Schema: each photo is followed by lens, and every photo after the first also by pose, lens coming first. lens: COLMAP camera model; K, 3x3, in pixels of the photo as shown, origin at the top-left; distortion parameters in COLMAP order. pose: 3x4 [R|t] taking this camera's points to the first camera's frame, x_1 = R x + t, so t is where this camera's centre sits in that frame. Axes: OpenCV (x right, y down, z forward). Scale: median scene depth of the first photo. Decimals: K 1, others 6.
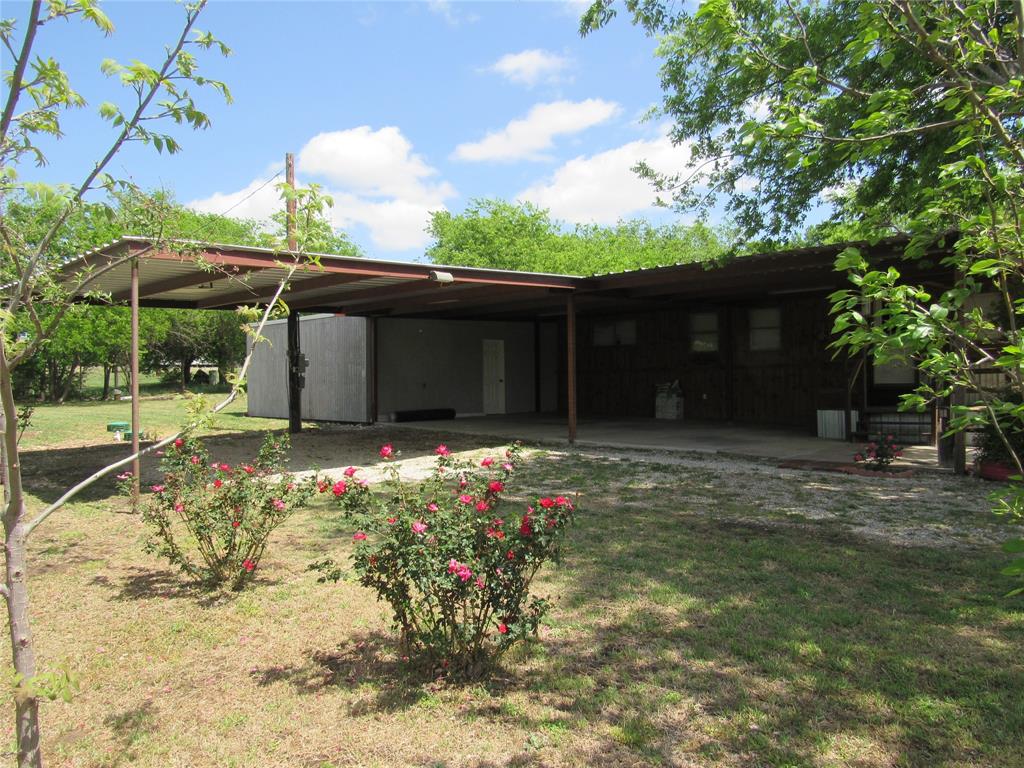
lens RADIAL K [[741.4, 0, 514.4], [0, 741.4, 385.6], [0, 0, 1]] dist [-0.027316, 0.008335]
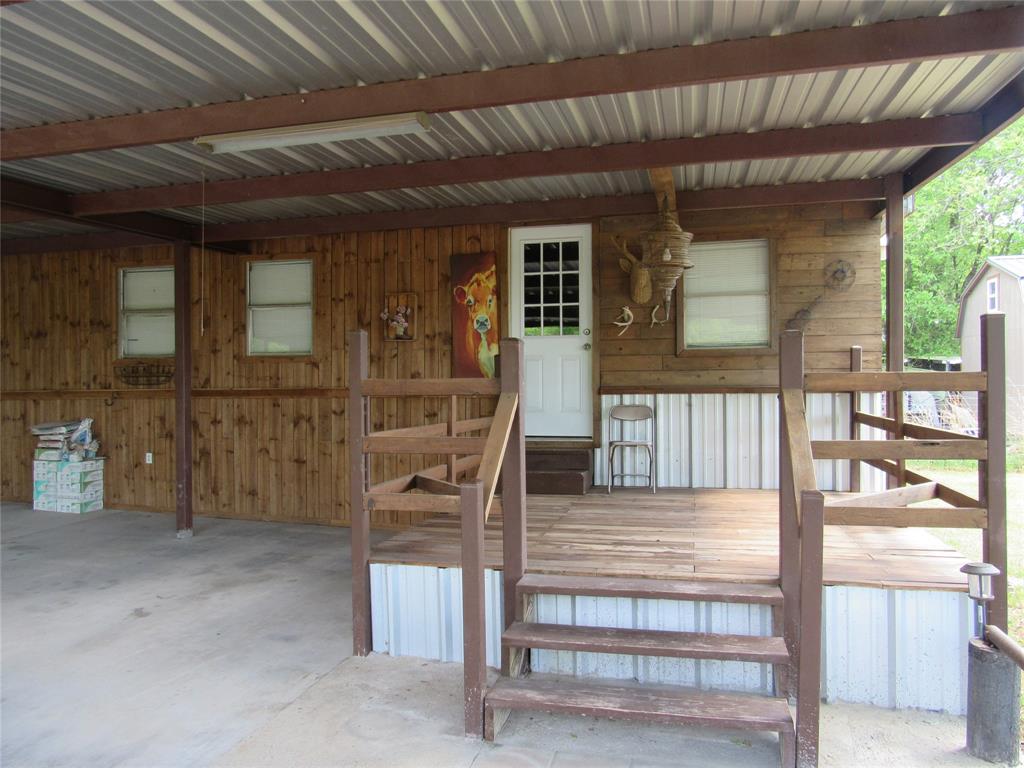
lens RADIAL K [[741.4, 0, 513.1], [0, 741.4, 383.0], [0, 0, 1]] dist [-0.027316, 0.008335]
pose [[0.866429, -0.003484, 0.499288, 0.227655], [0.003418, 0.999994, 0.001045, -0.029213], [-0.499288, 0.000801, 0.866436, 0.521638]]
